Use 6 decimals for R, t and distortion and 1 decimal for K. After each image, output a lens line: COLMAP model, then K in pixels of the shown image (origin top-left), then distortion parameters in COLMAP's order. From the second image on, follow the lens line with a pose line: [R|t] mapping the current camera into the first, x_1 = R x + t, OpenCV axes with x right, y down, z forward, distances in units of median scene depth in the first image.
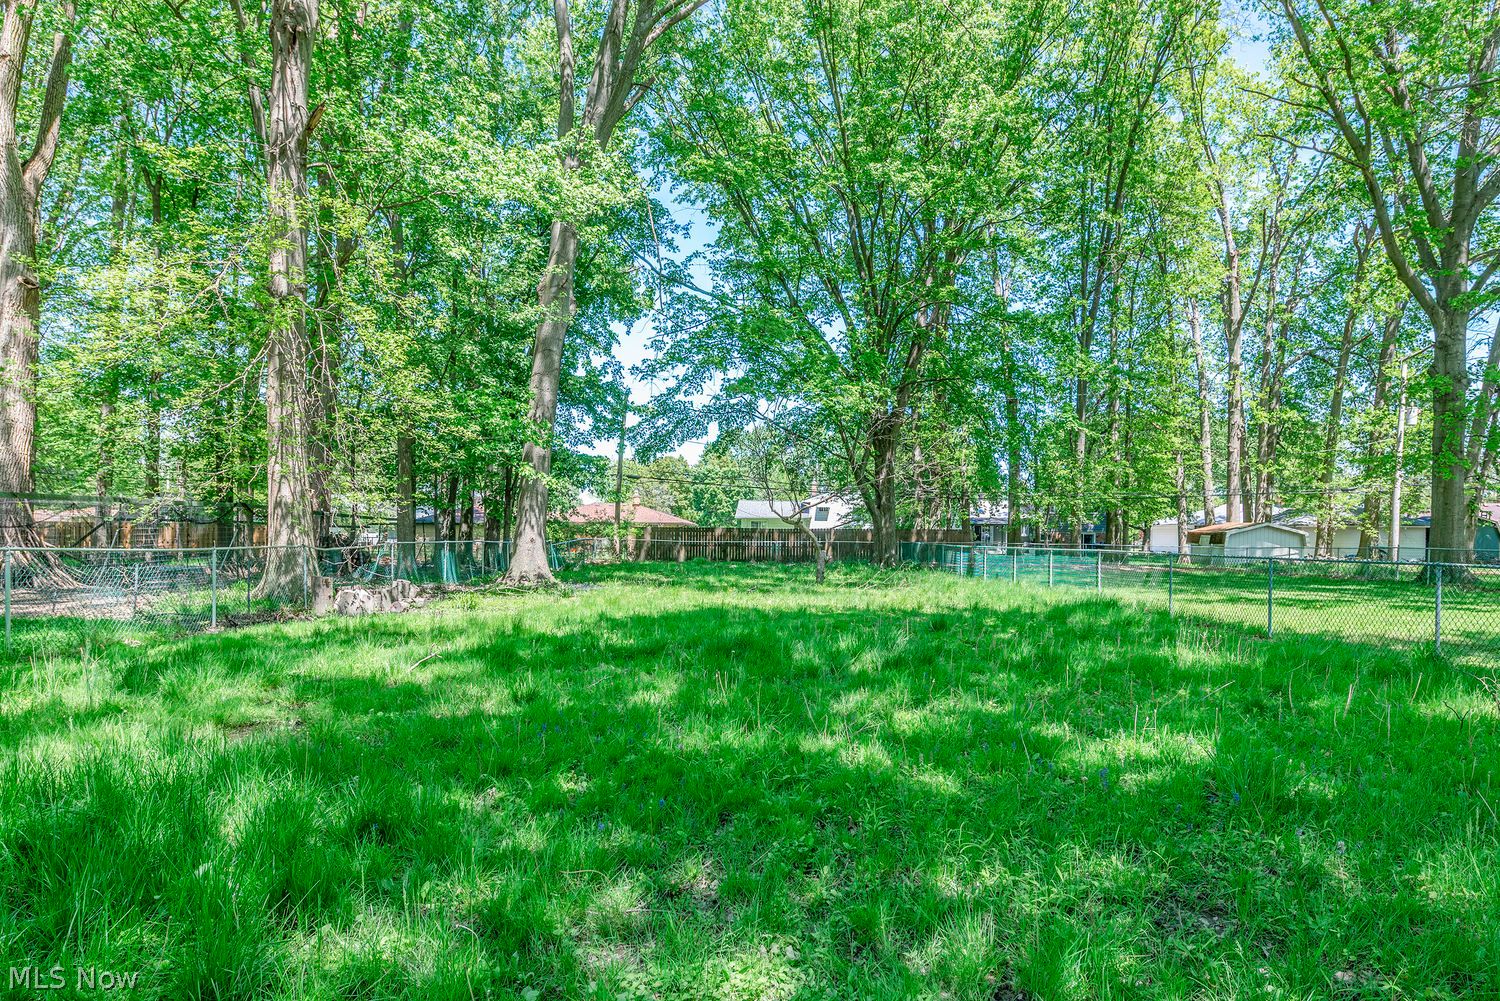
lens RADIAL K [[867.7, 0, 751.2], [0, 867.7, 503.3], [0, 0, 1]] dist [-0.001461, -0.000146]
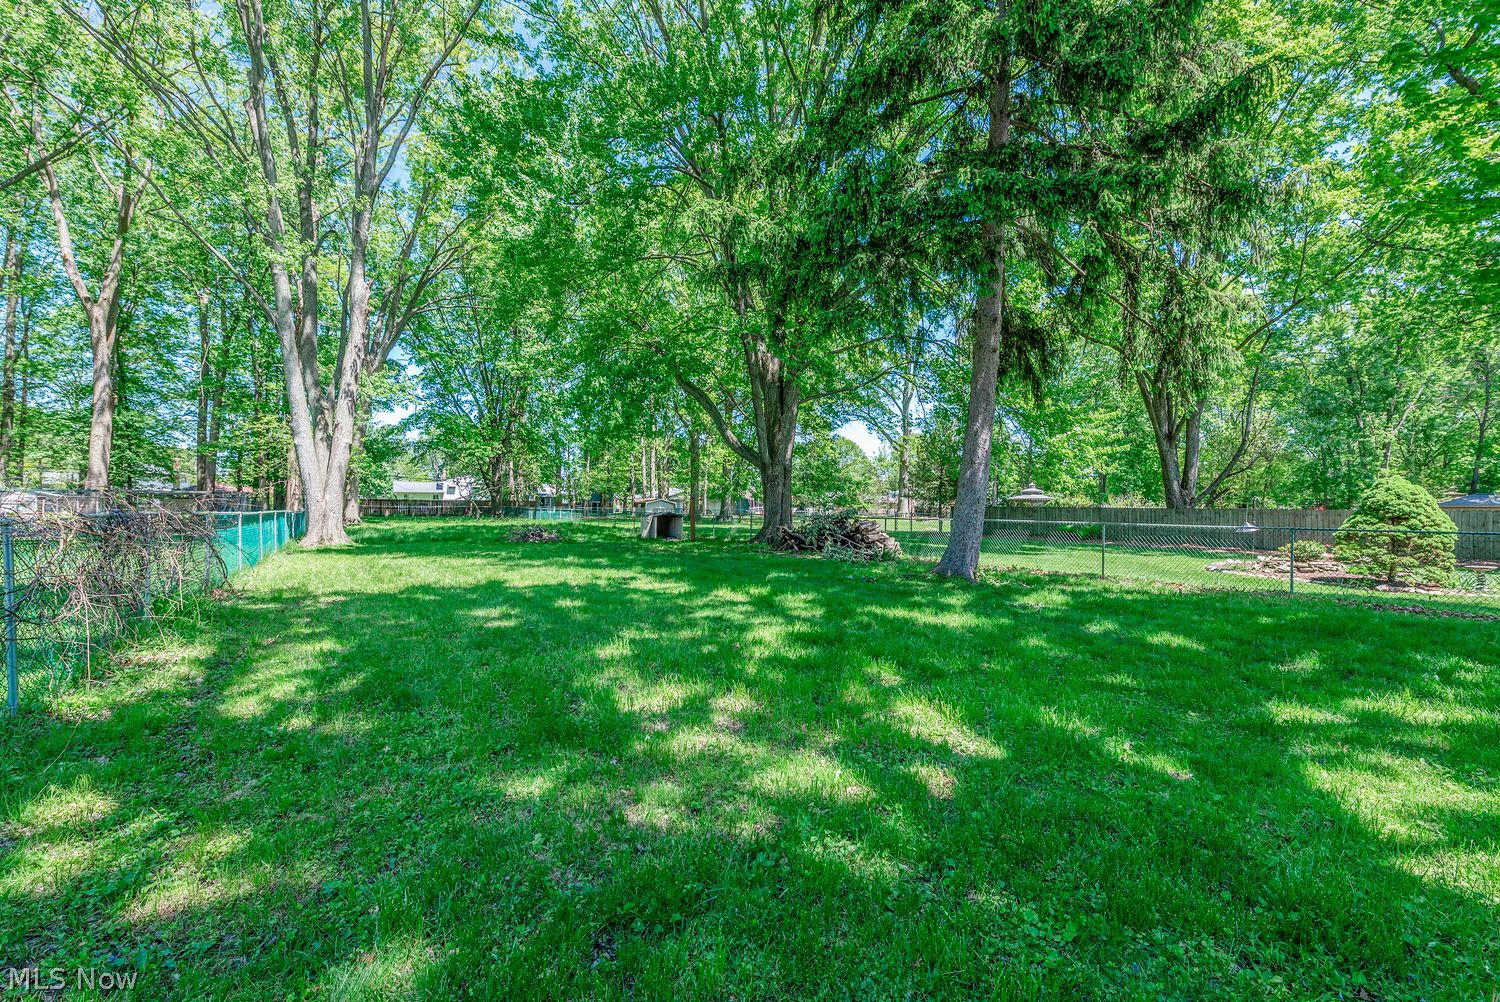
lens RADIAL K [[683.7, 0, 753.3], [0, 683.7, 499.0], [0, 0, 1]] dist [0.000588, 0.000012]
pose [[0.870482, 0.004214, 0.492181, -0.105719], [-0.017597, 0.999591, 0.022564, -0.018702], [-0.491885, -0.028303, 0.870200, -0.659318]]
